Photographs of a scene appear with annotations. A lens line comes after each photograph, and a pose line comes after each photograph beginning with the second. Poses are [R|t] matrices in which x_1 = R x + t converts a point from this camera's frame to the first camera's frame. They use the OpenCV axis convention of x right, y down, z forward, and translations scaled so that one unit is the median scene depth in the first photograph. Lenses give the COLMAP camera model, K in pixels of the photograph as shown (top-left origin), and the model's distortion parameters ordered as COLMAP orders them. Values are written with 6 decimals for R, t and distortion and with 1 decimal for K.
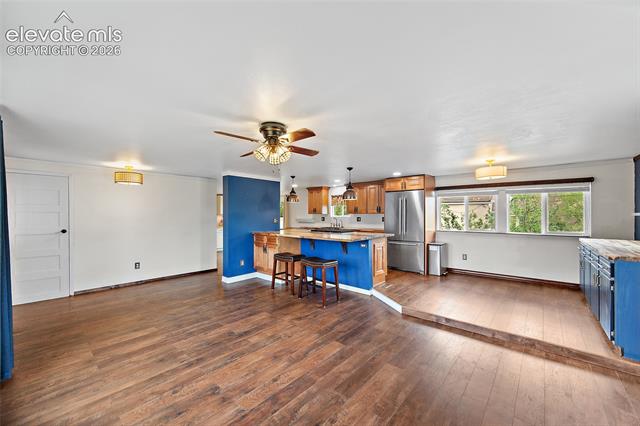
lens RADIAL K [[255.3, 0, 315.7], [0, 255.3, 216.1], [0, 0, 1]] dist [-0.002582, -0.000386]
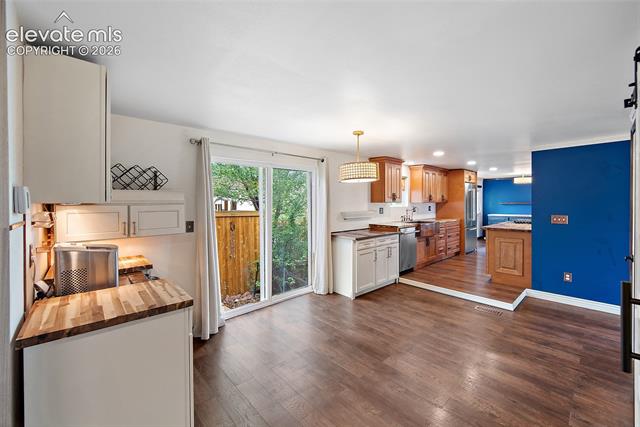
lens RADIAL K [[260.4, 0, 319.1], [0, 260.4, 204.8], [0, 0, 1]] dist [-0.000706, -0.000058]
pose [[0.100092, -0.006766, 0.994955, -0.943270], [0.005032, 0.999968, 0.006293, -0.013209], [-0.994966, 0.004377, 0.100122, 1.632553]]
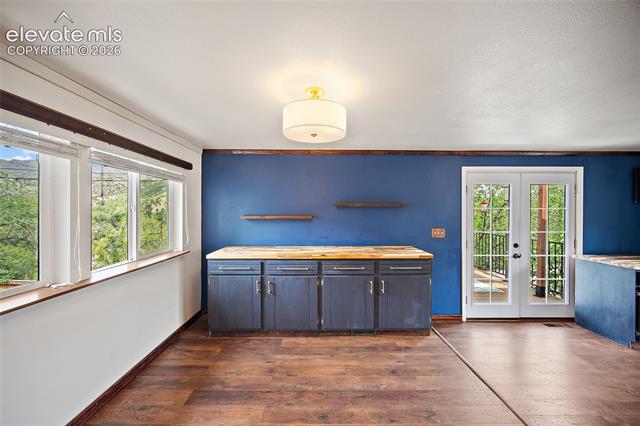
lens RADIAL K [[256.1, 0, 318.4], [0, 256.1, 204.6], [0, 0, 1]] dist [-0.001989, -0.000447]
pose [[-0.674716, 0.009154, 0.738021, 0.269237], [0.000524, 0.999929, -0.011924, -0.026050], [-0.738078, -0.007658, -0.674672, 0.927531]]
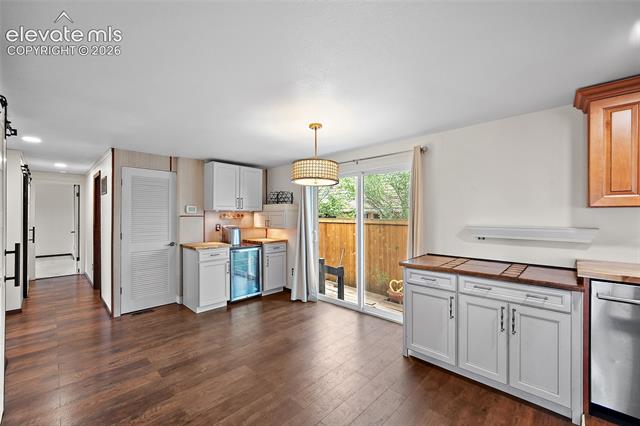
lens RADIAL K [[262.8, 0, 320.0], [0, 262.8, 213.0], [0, 0, 1]] dist [0.001650, 0.000134]
pose [[0.999529, 0.003255, -0.030509, -0.381992], [-0.003376, 0.999987, -0.003913, -0.004588], [0.030496, 0.004014, 0.999527, 1.146266]]
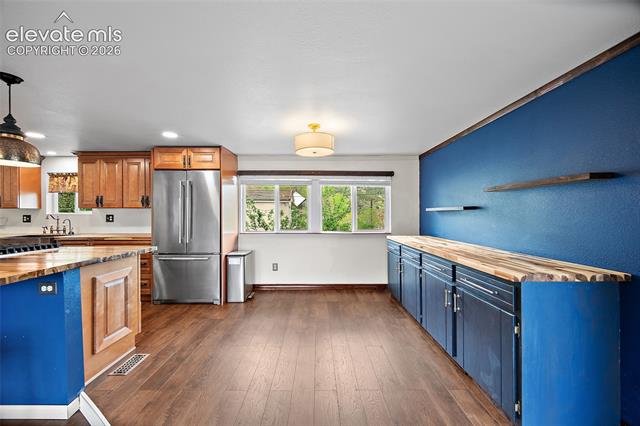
lens RADIAL K [[250.5, 0, 318.4], [0, 250.5, 212.8], [0, 0, 1]] dist [-0.001898, -0.000206]
pose [[0.741803, 0.002843, 0.670612, 0.187562], [0.003344, 0.999963, -0.007939, 0.007965], [-0.670609, 0.008132, 0.741766, 0.372869]]
